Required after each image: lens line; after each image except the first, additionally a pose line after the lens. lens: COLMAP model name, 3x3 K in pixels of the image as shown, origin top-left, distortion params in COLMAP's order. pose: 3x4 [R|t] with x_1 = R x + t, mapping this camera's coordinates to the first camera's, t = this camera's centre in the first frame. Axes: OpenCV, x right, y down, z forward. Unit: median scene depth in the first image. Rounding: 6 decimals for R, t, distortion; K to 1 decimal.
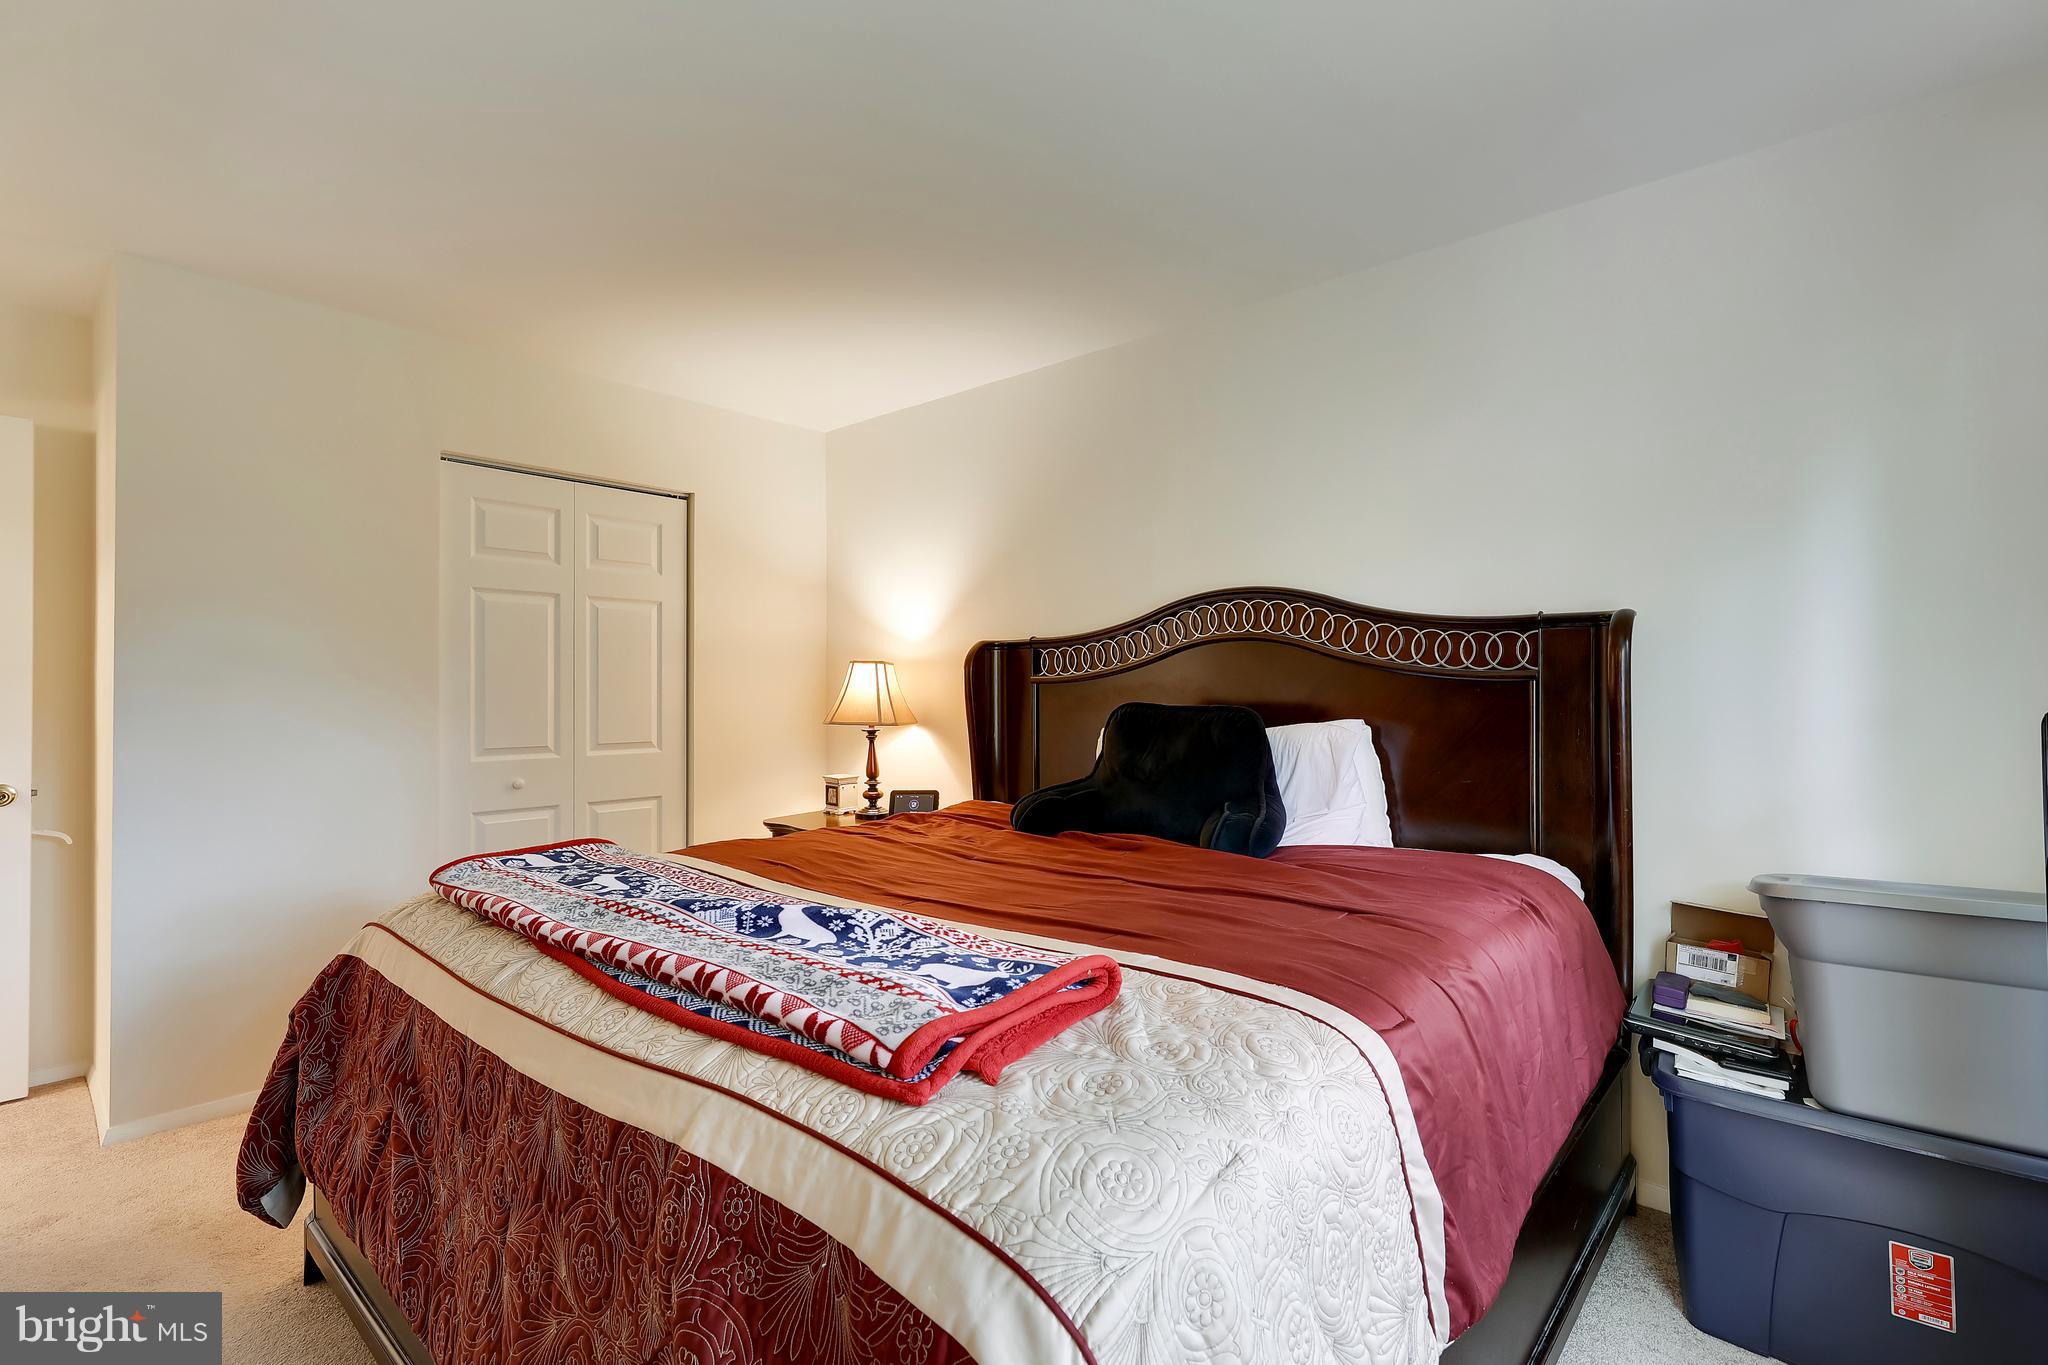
lens RADIAL K [[926.2, 0, 1026.1], [0, 926.2, 679.7], [0, 0, 1]] dist [-0.001631, -0.000366]
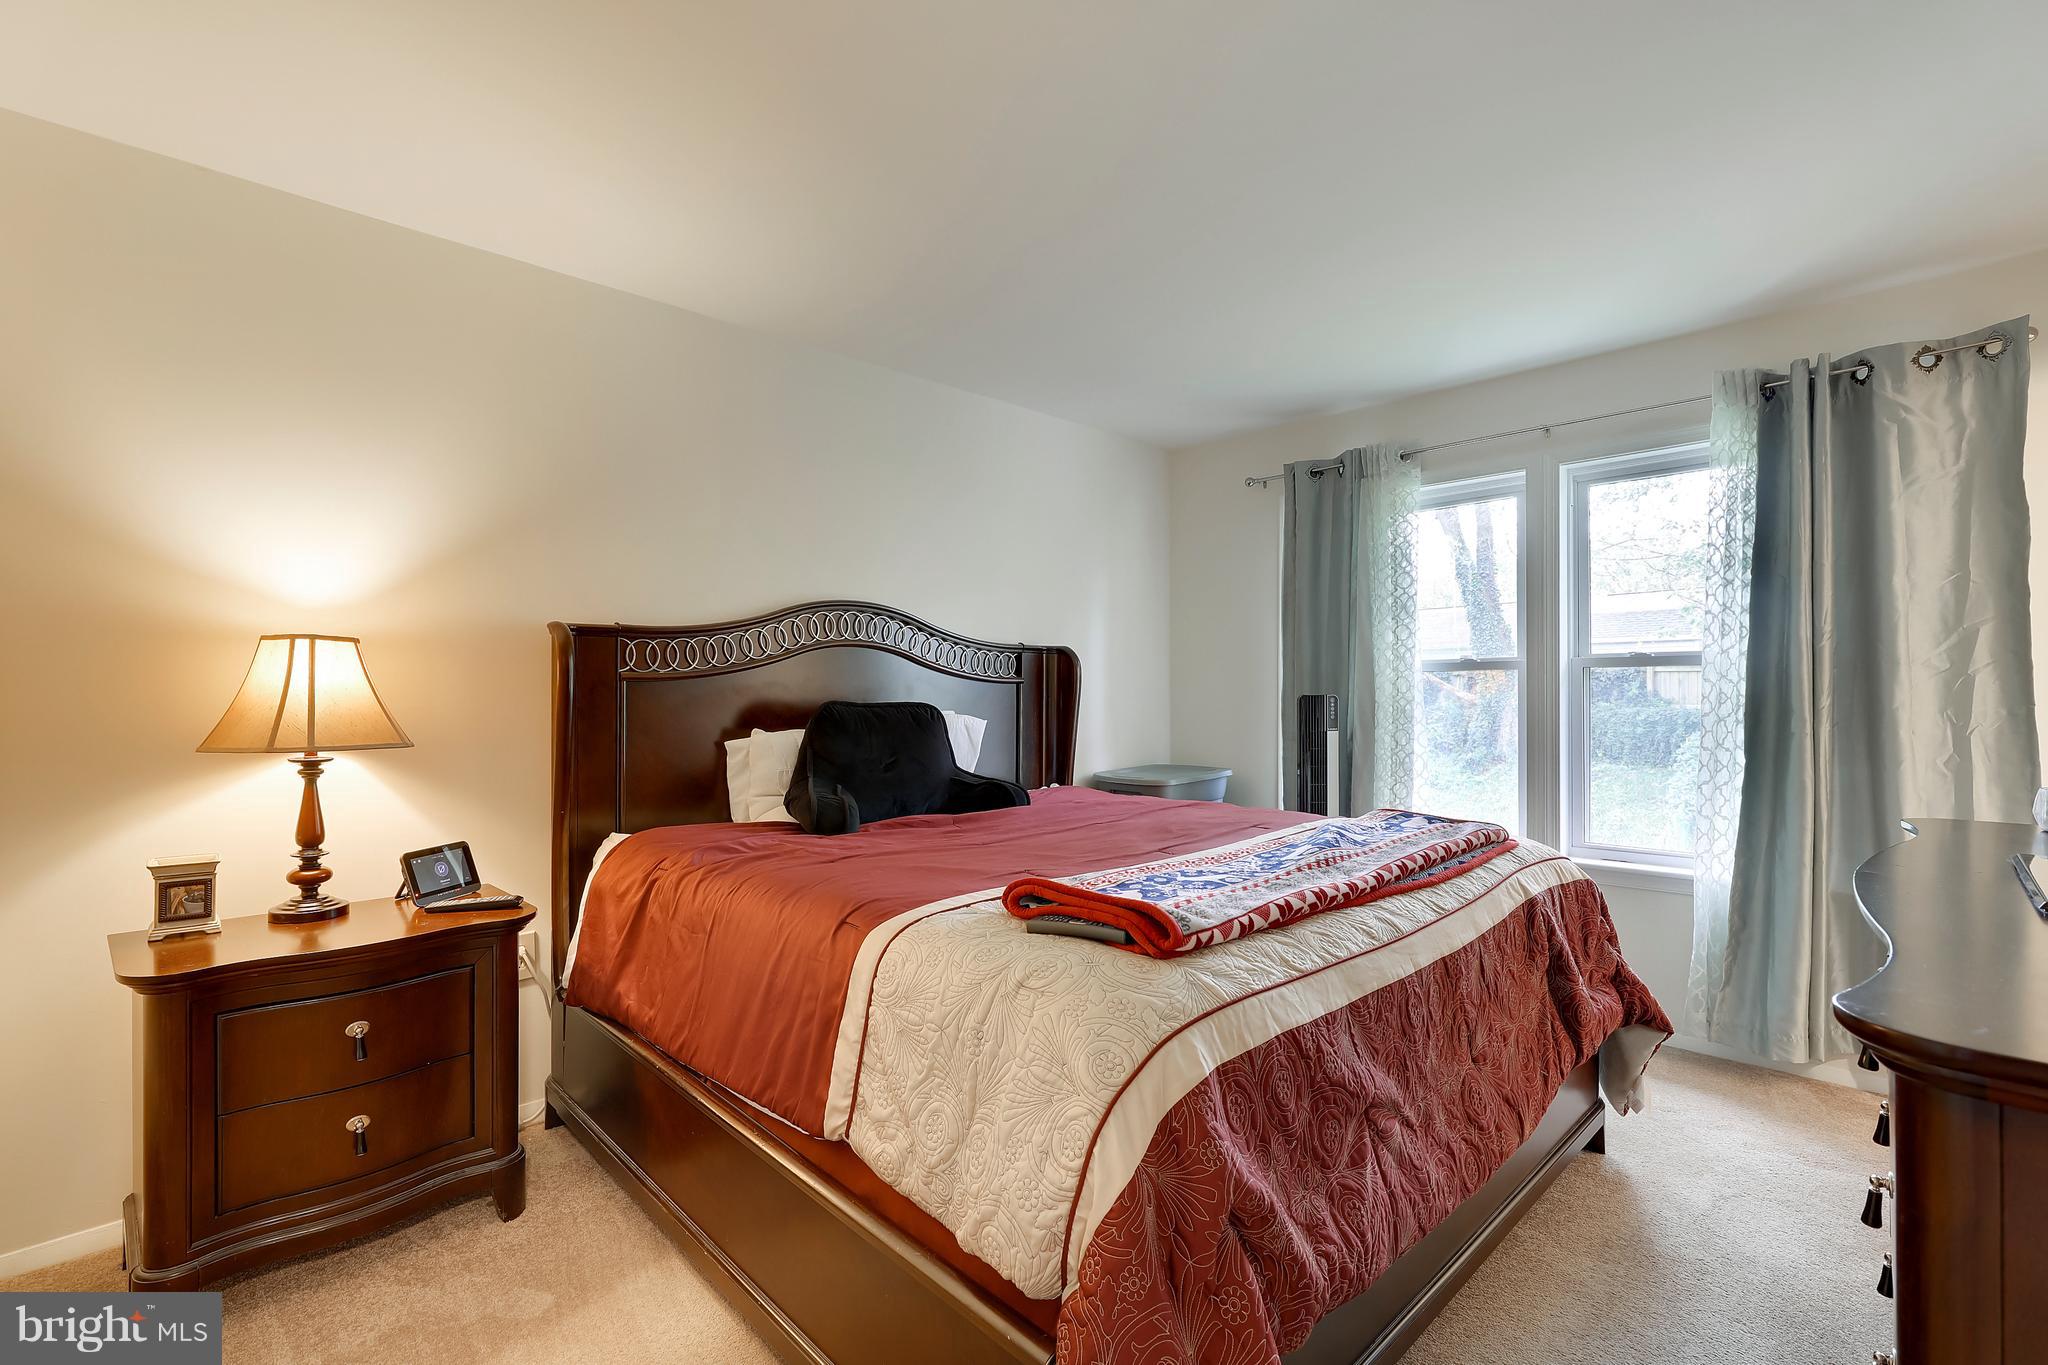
lens RADIAL K [[926.2, 0, 1029.9], [0, 926.2, 692.7], [0, 0, 1]] dist [-0.001631, -0.000366]
pose [[0.076256, 0.002268, 0.997086, -0.687245], [-0.007719, 0.999969, -0.001685, 0.011914], [-0.997058, -0.007568, 0.076272, 0.528513]]
